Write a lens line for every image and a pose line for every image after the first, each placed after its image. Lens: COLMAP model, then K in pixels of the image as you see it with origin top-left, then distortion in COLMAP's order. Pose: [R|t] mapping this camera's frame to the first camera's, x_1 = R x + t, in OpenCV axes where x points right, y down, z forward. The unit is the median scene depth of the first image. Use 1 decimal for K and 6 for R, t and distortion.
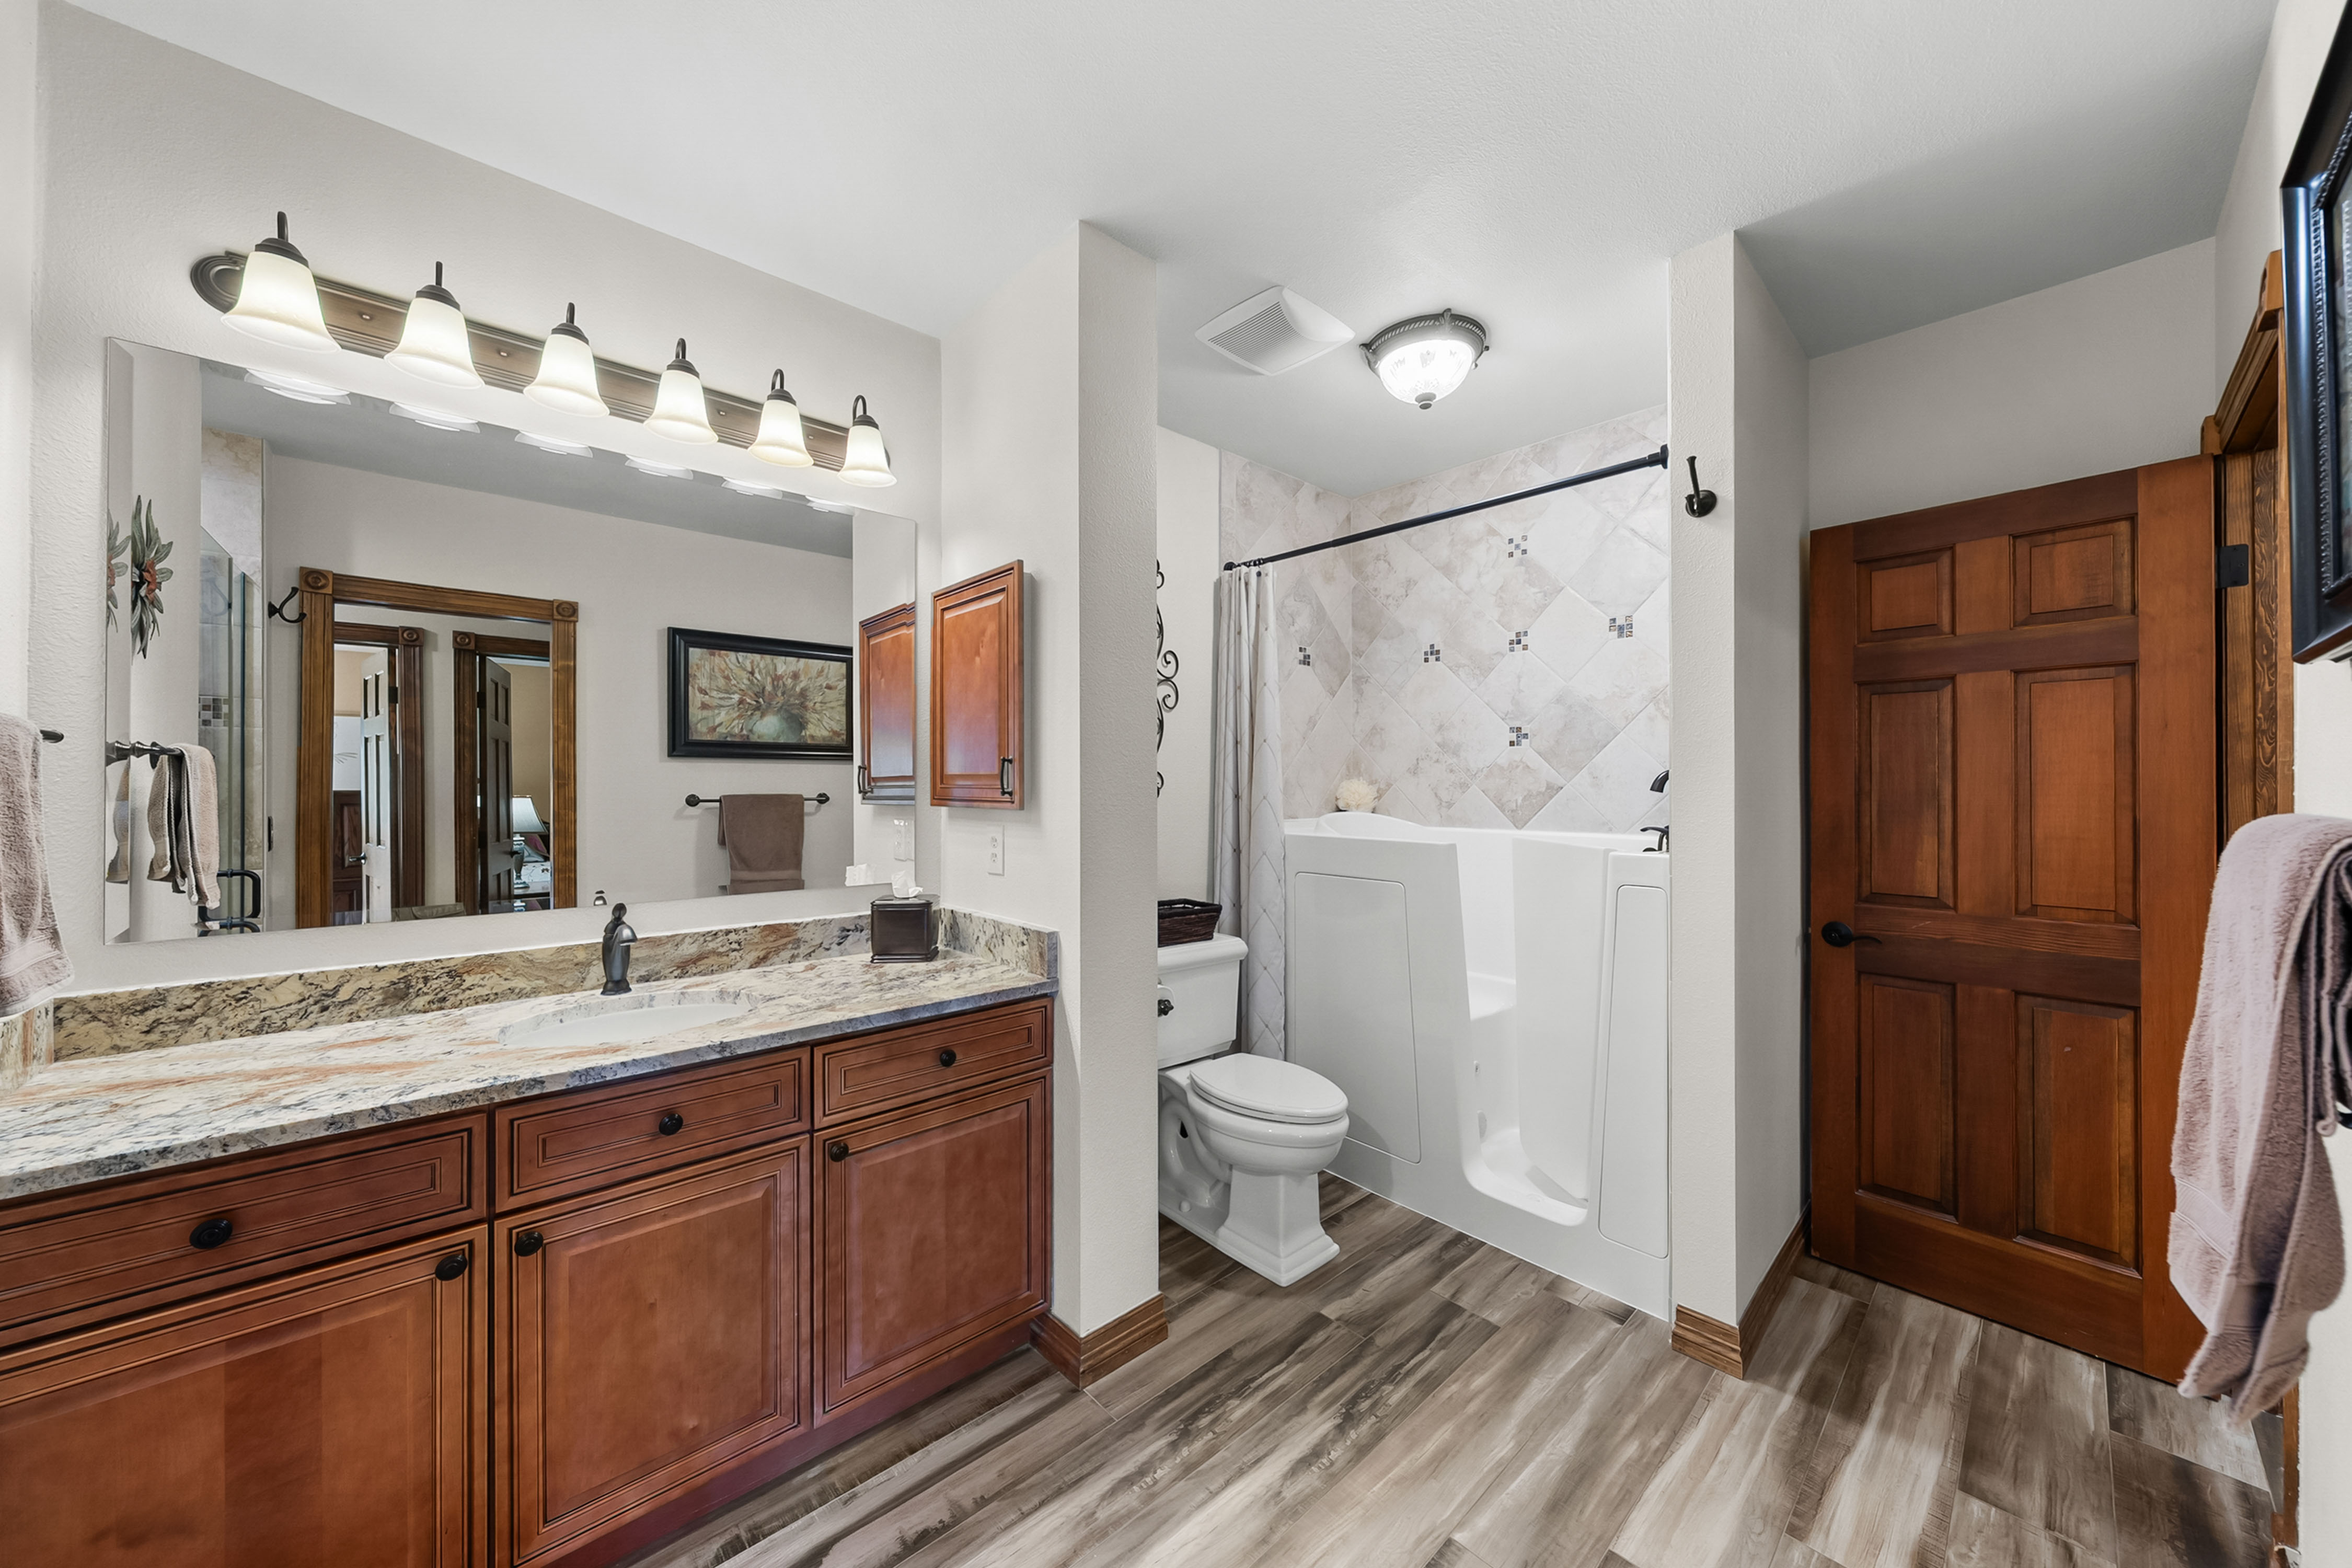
lens RADIAL K [[814.4, 0, 1181.8], [0, 814.4, 780.3], [0, 0, 1]] dist [-0.000407, 0.000079]
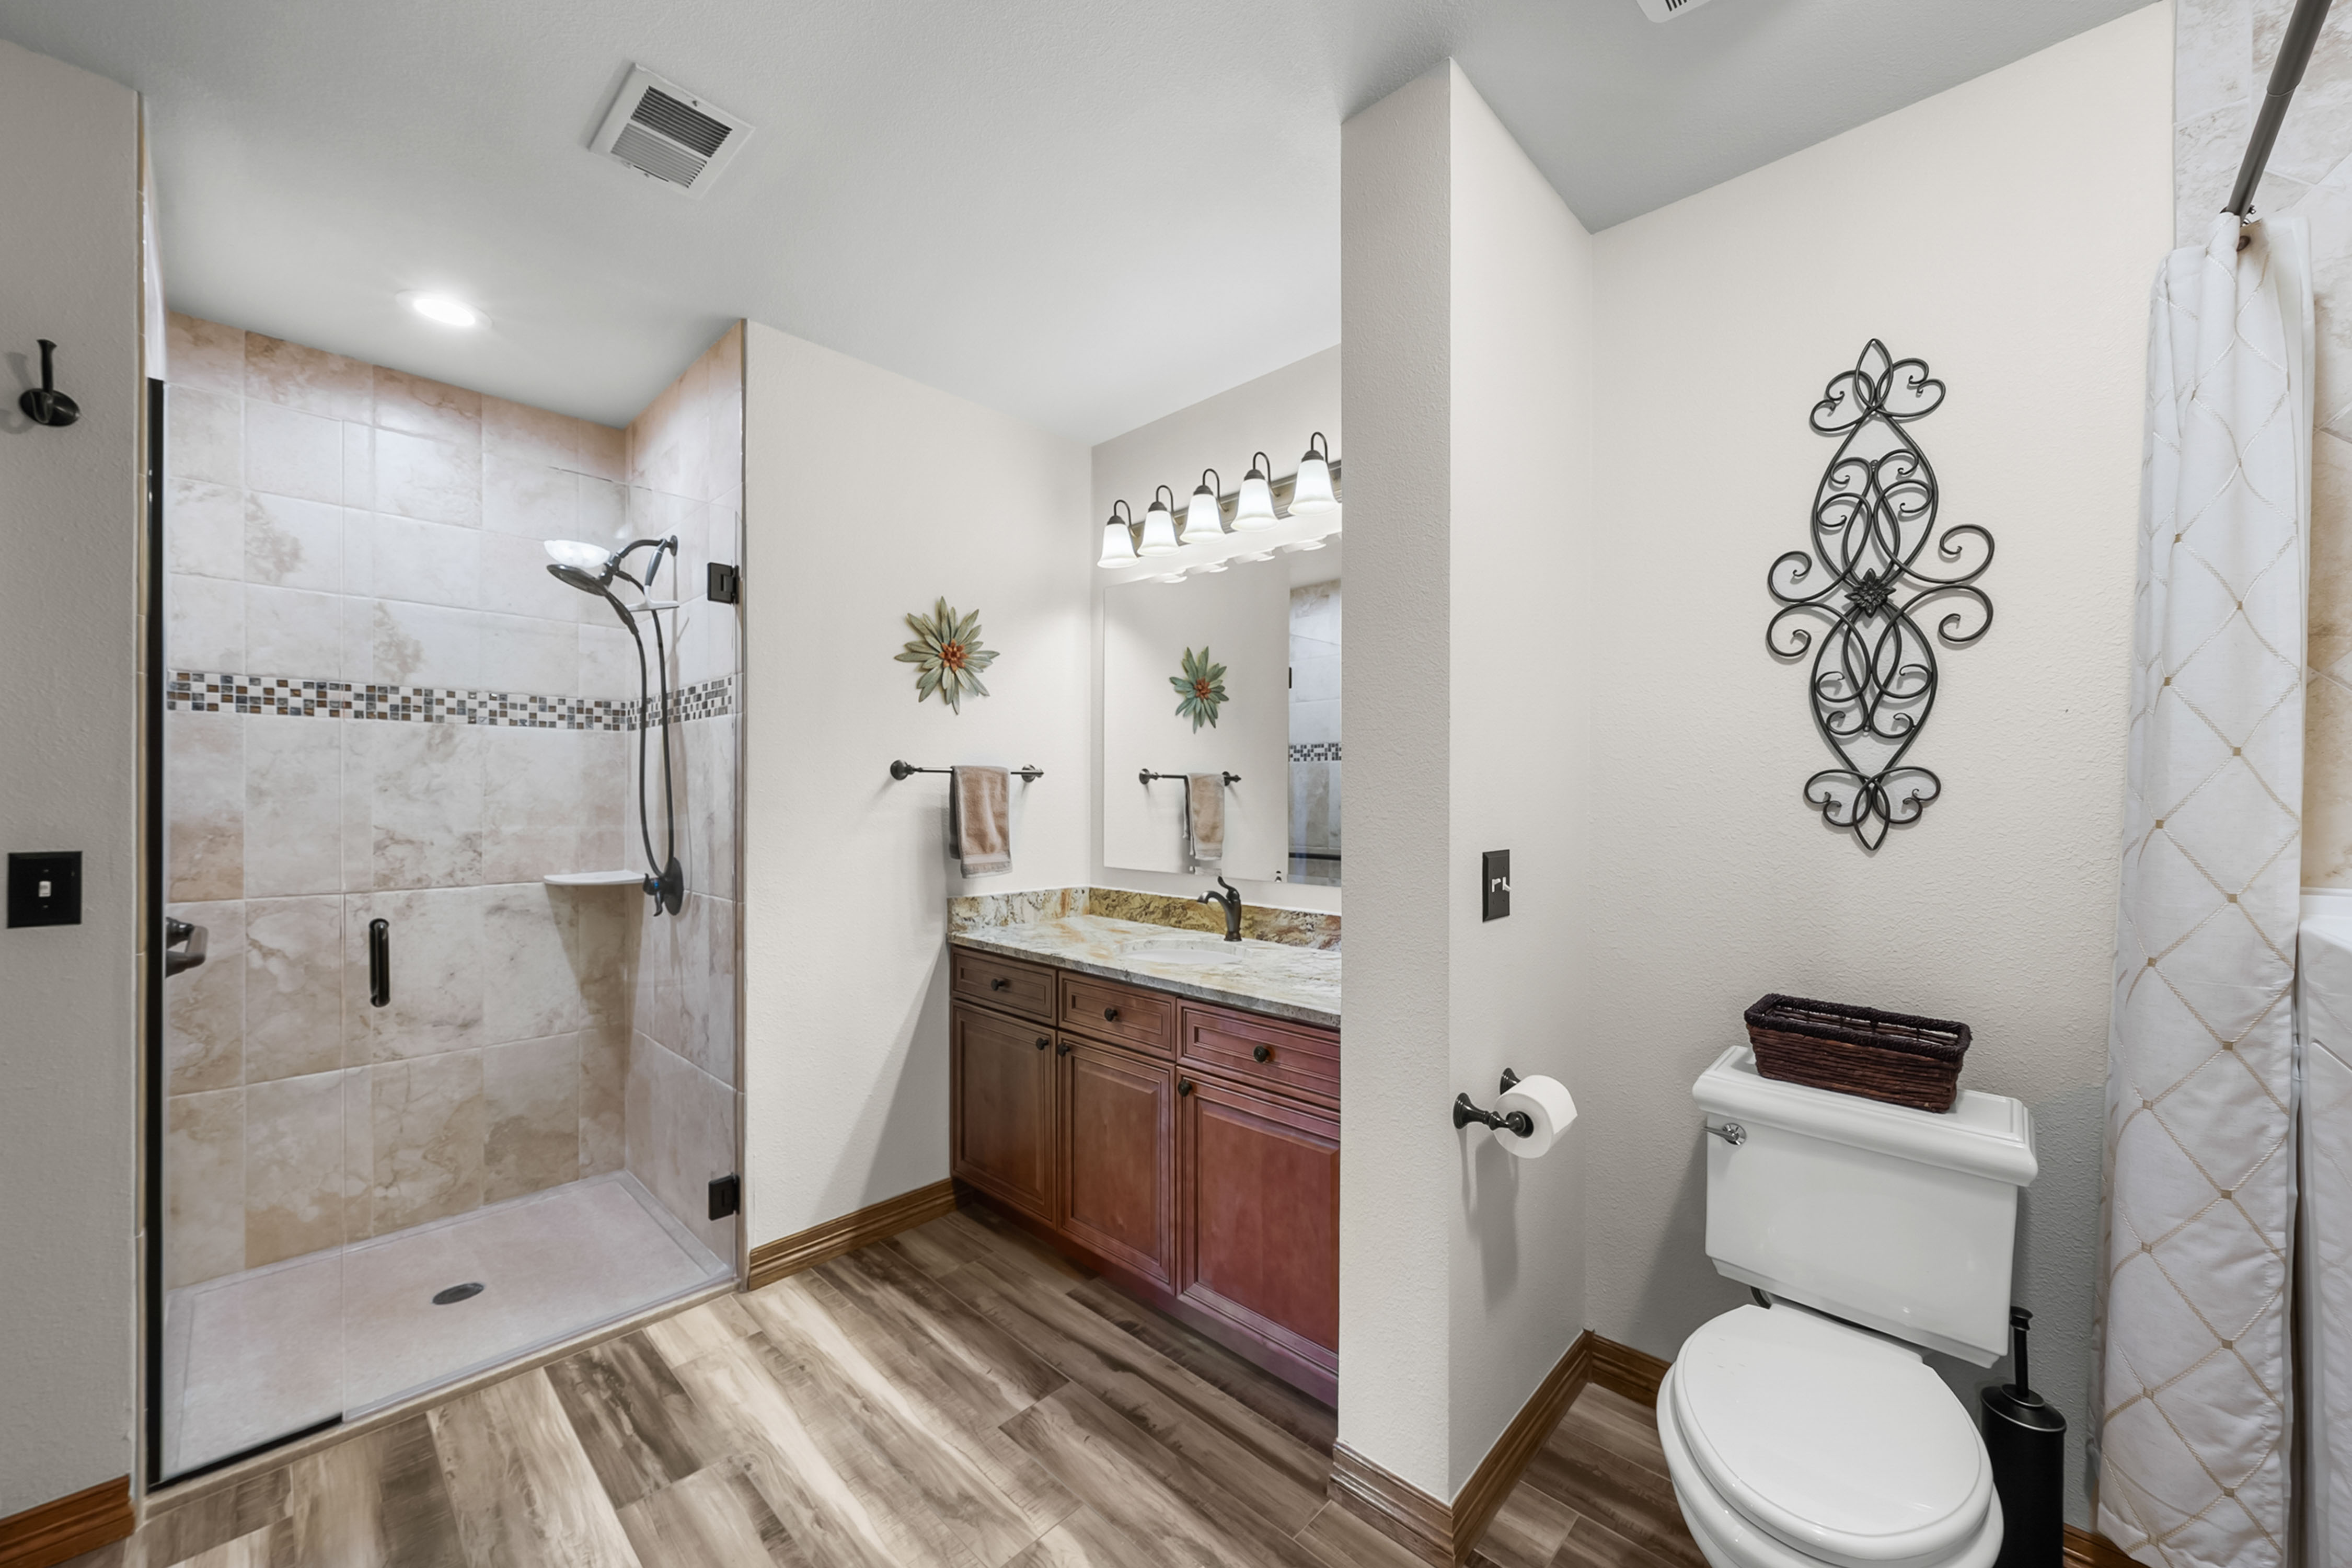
lens RADIAL K [[872.9, 0, 1184.5], [0, 872.9, 796.9], [0, 0, 1]] dist [0.014748, 0.000096]
pose [[0.086491, 0.003839, -0.996245, 0.904170], [0.002926, 0.999987, 0.004107, 0.006613], [0.996248, -0.003270, 0.086479, 0.885826]]
